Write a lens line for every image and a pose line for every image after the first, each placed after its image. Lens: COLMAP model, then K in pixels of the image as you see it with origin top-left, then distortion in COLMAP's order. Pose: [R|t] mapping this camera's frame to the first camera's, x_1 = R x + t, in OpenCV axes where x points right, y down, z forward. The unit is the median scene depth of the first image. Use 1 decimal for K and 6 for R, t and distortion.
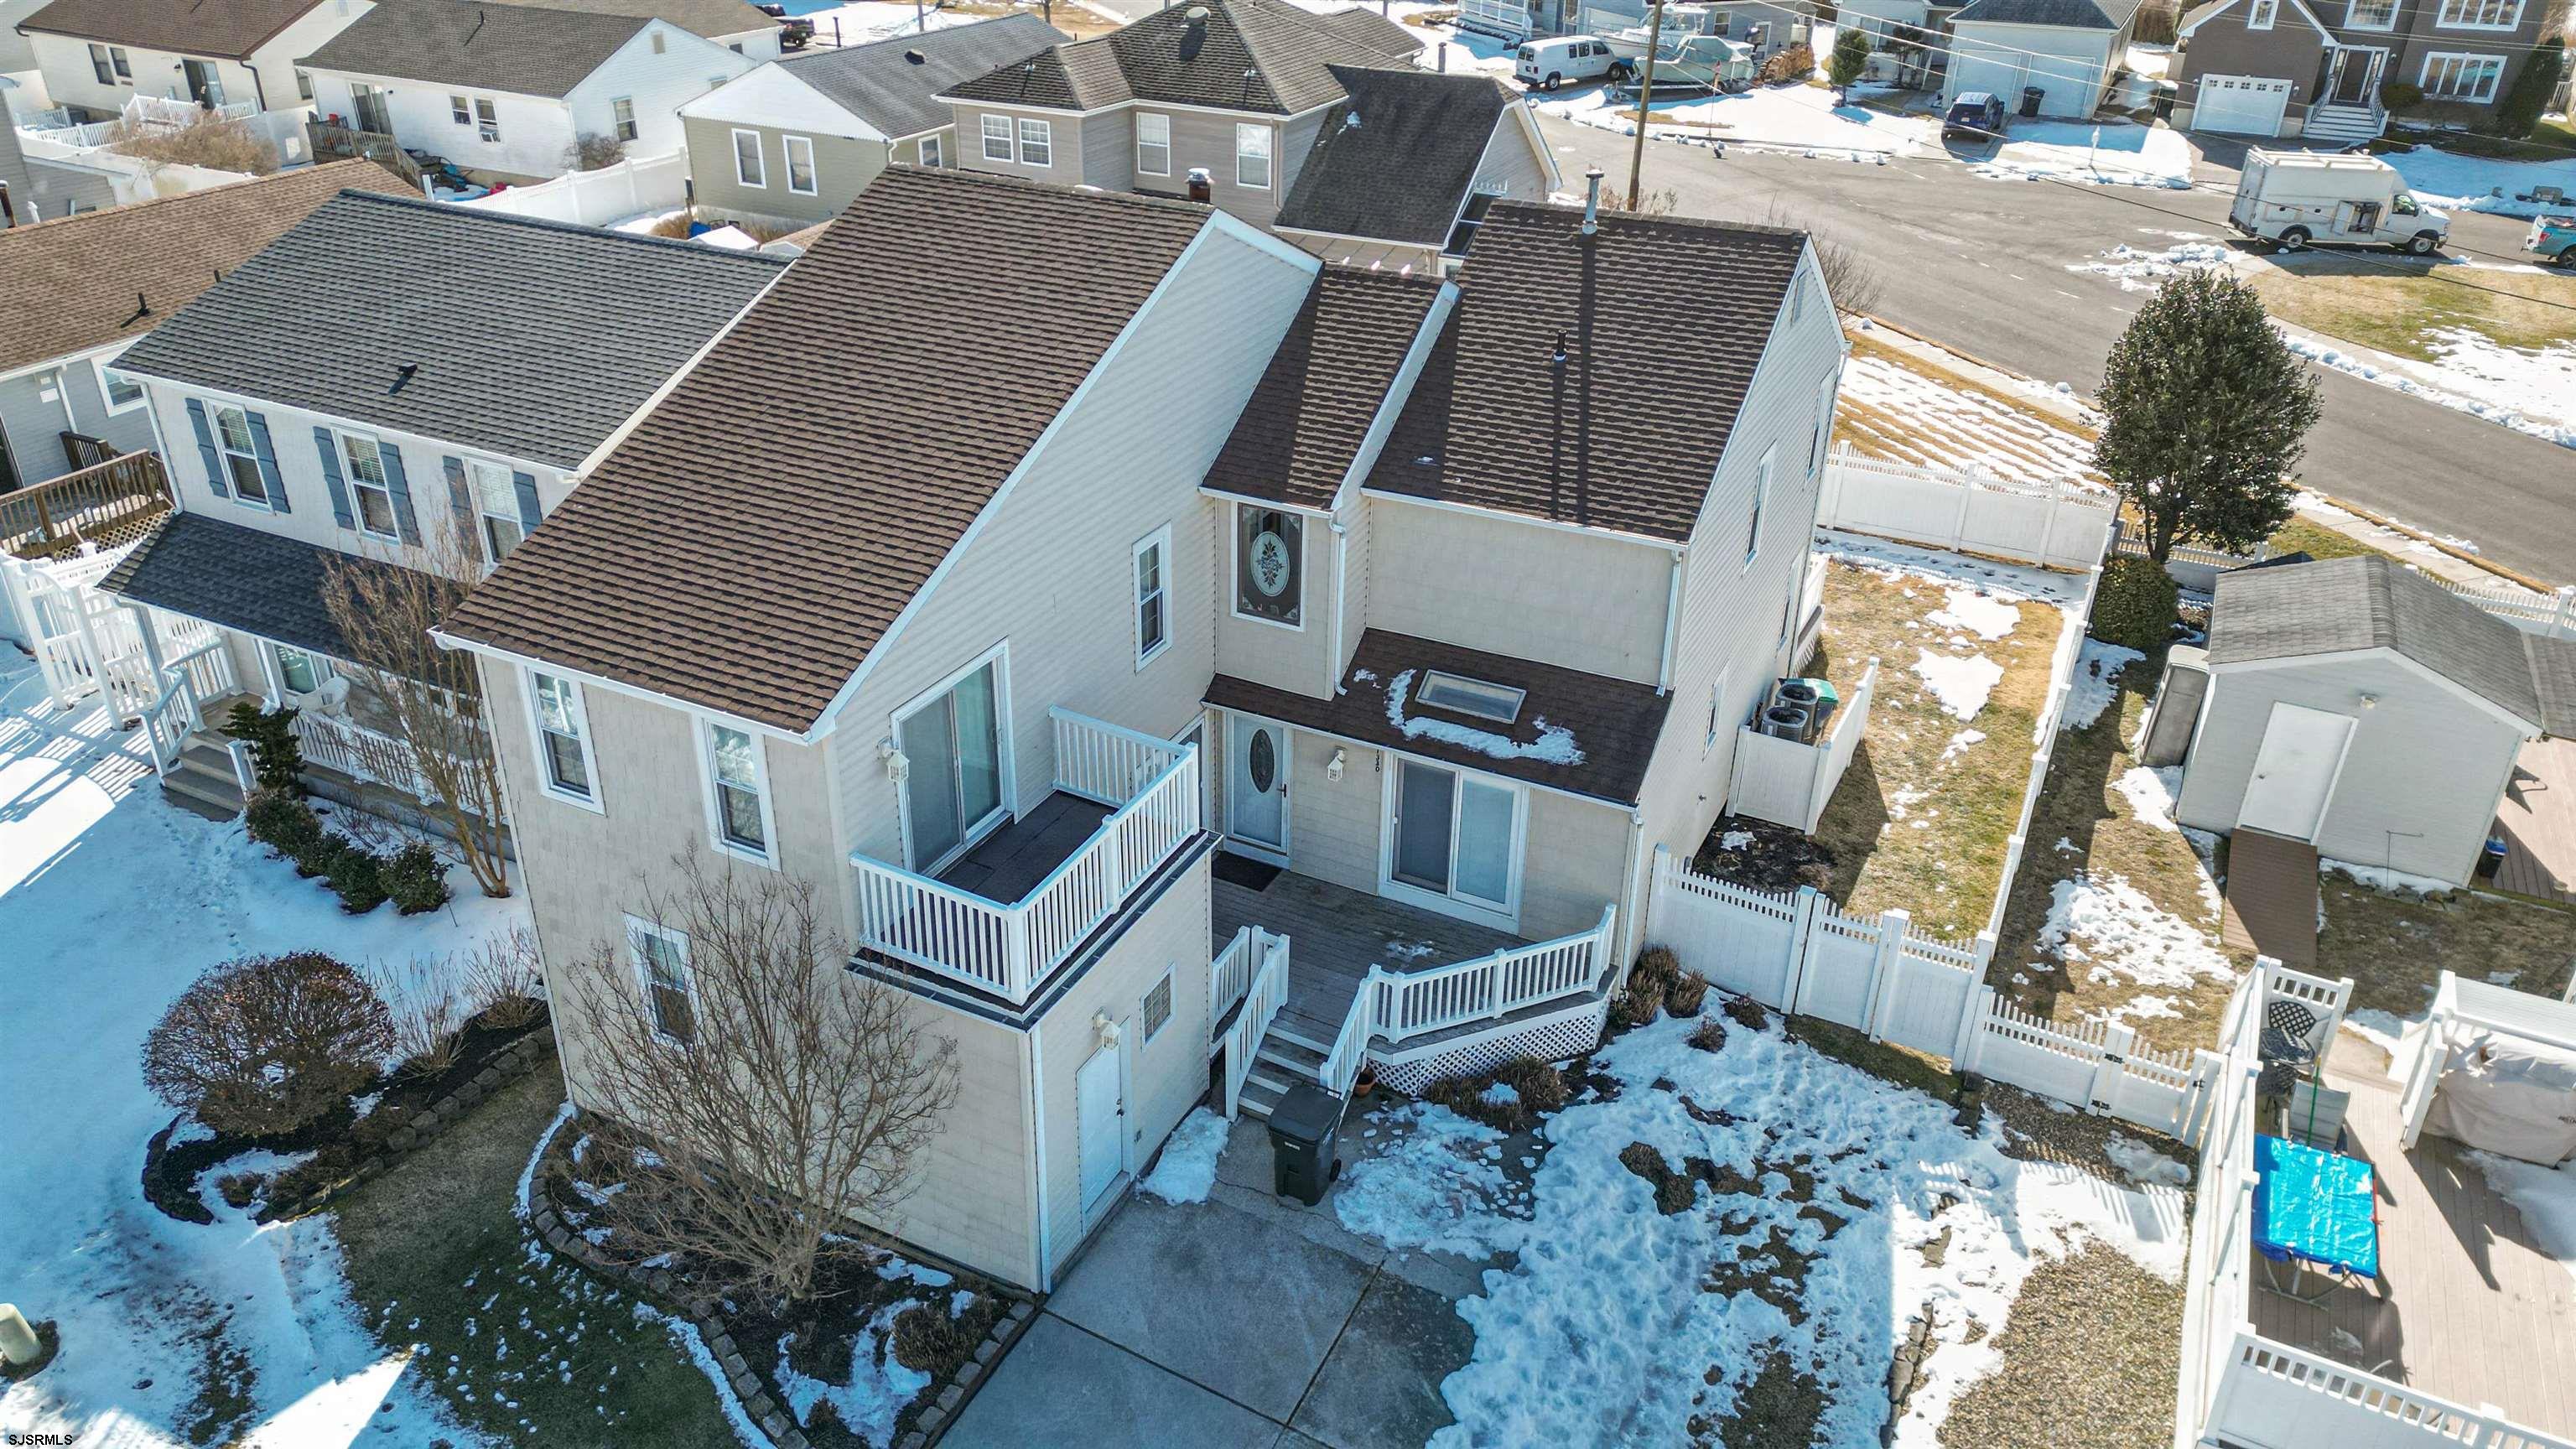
lens RADIAL K [[1782.6, 0, 1275.2], [0, 1782.6, 721.3], [0, 0, 1]] dist [0.103380, -0.111873]
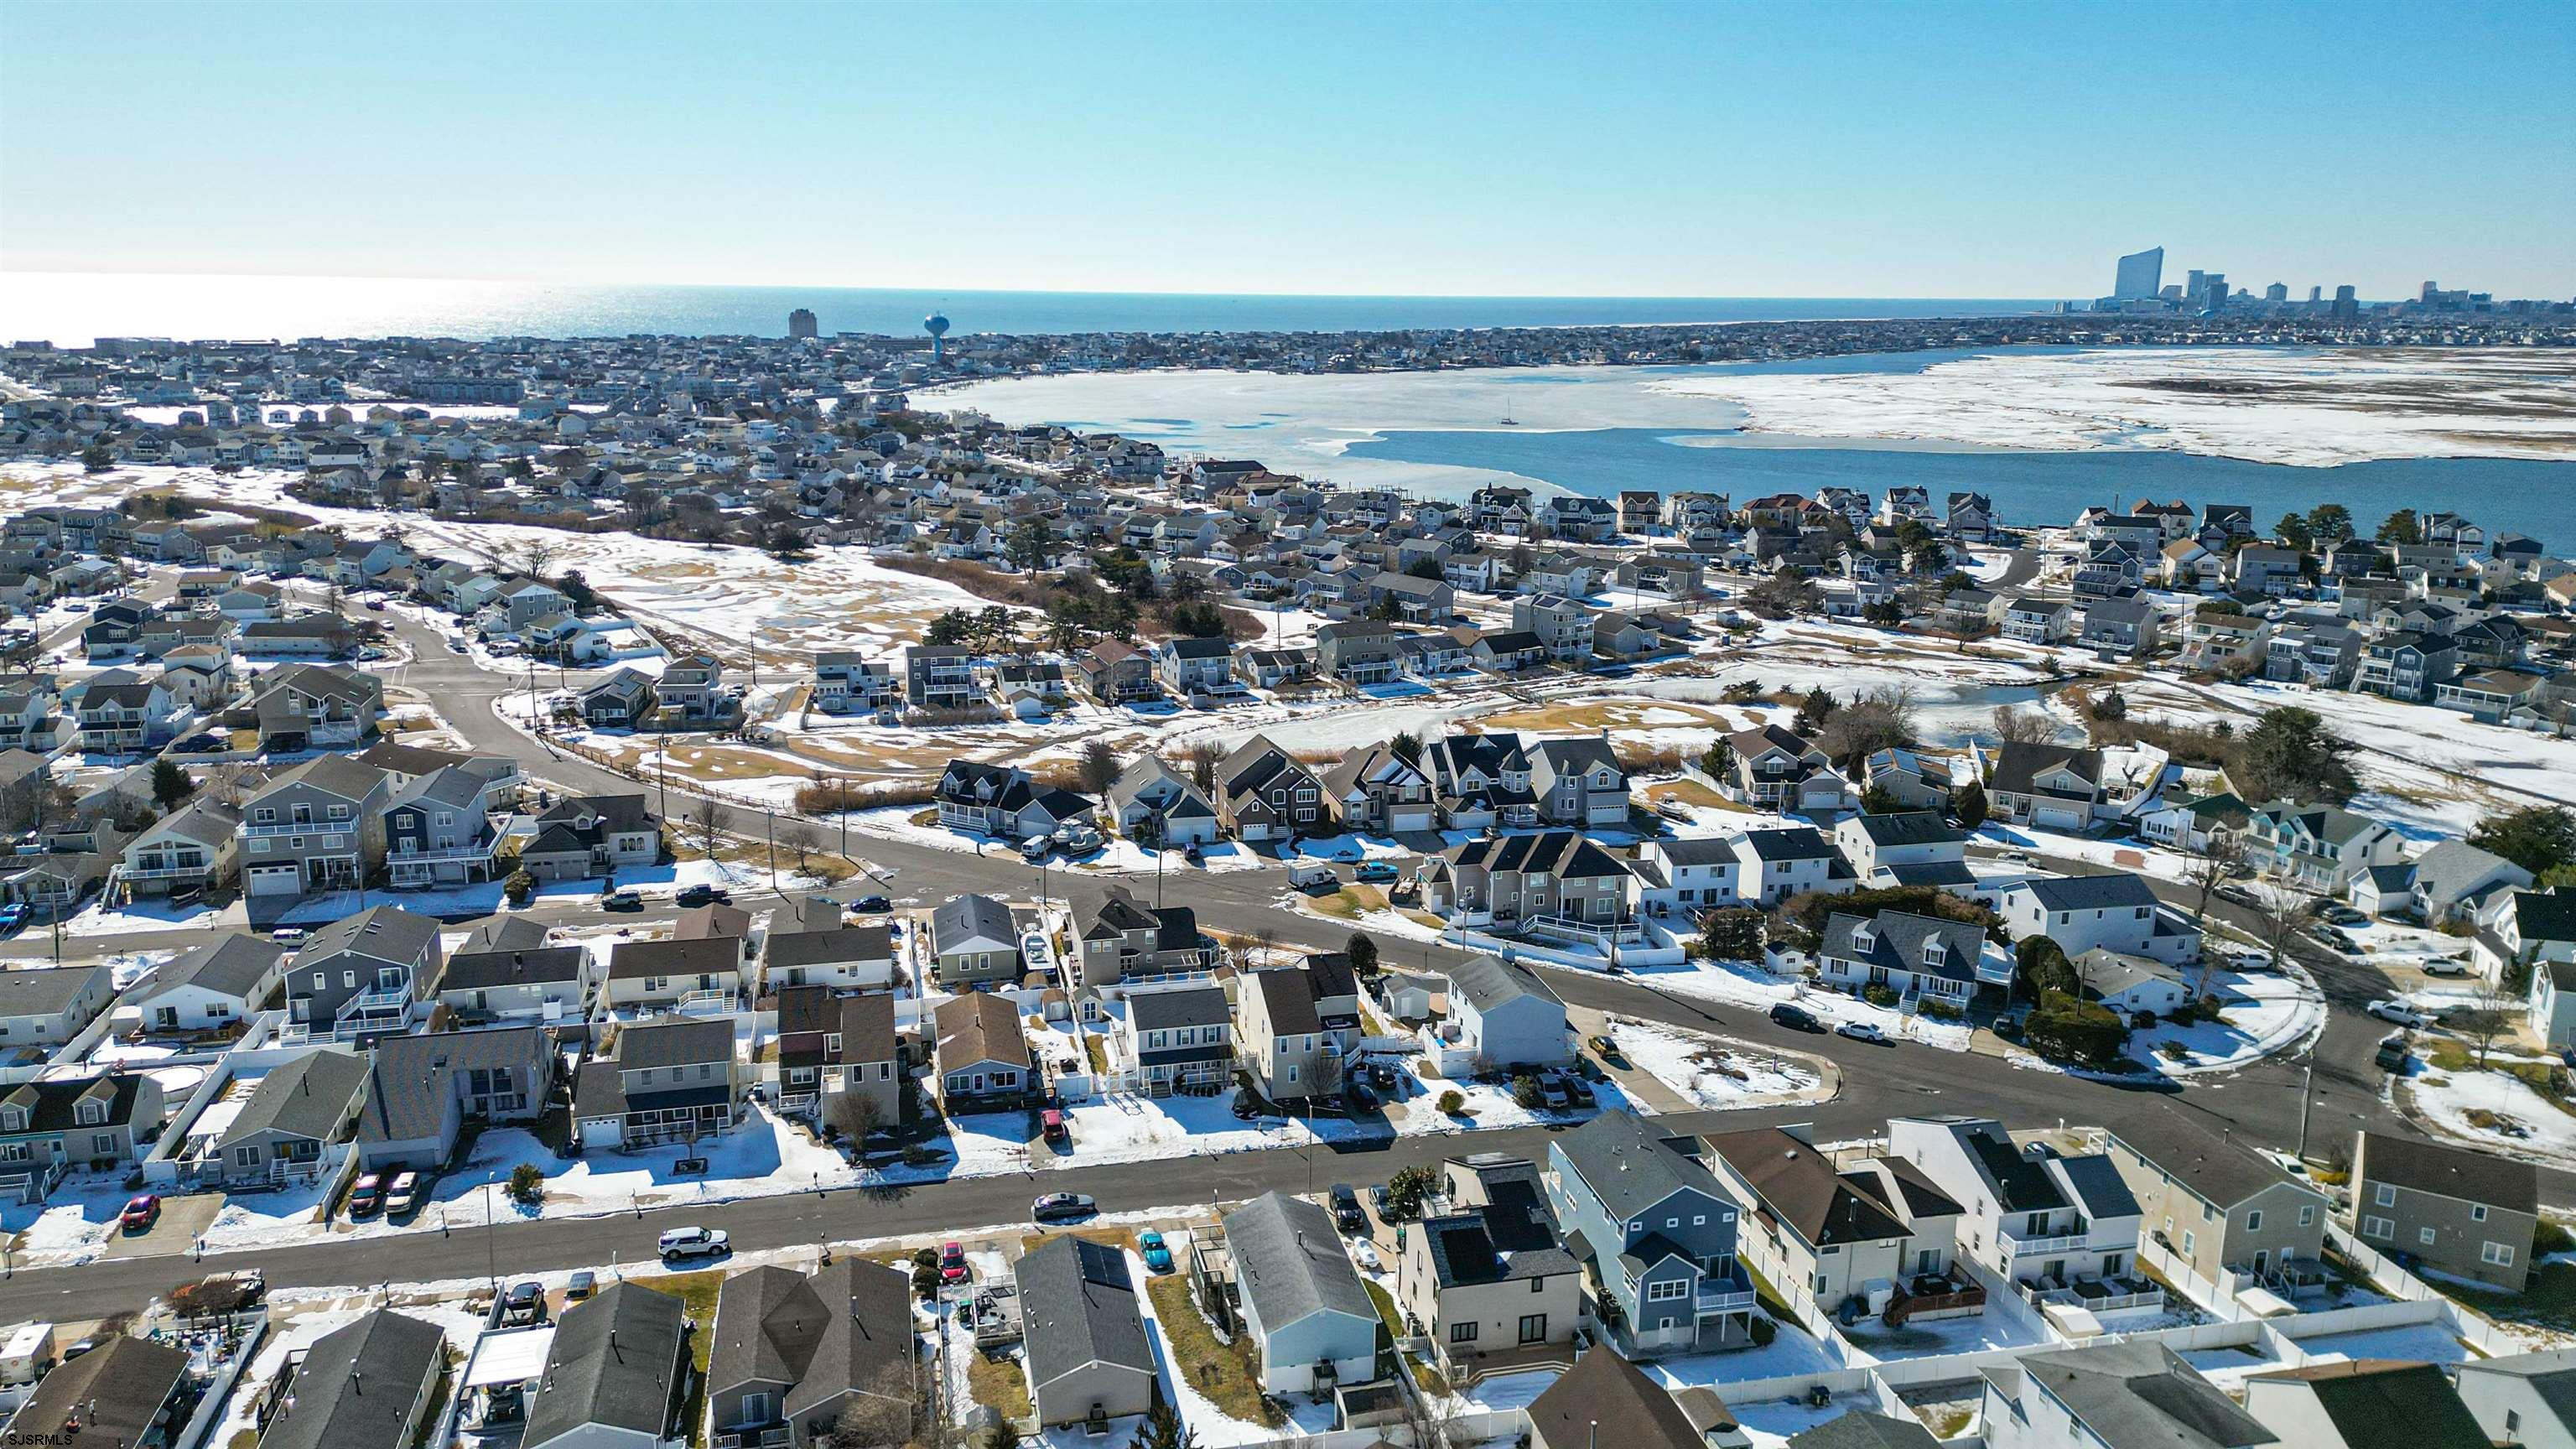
lens RADIAL K [[1782.6, 0, 1275.2], [0, 1782.6, 721.3], [0, 0, 1]] dist [0.103380, -0.111873]
pose [[0.771994, -0.152452, 0.617076, -3.080037], [0.299679, 0.943438, -0.141833, -0.144291], [-0.560551, 0.294419, 0.774016, -3.444632]]
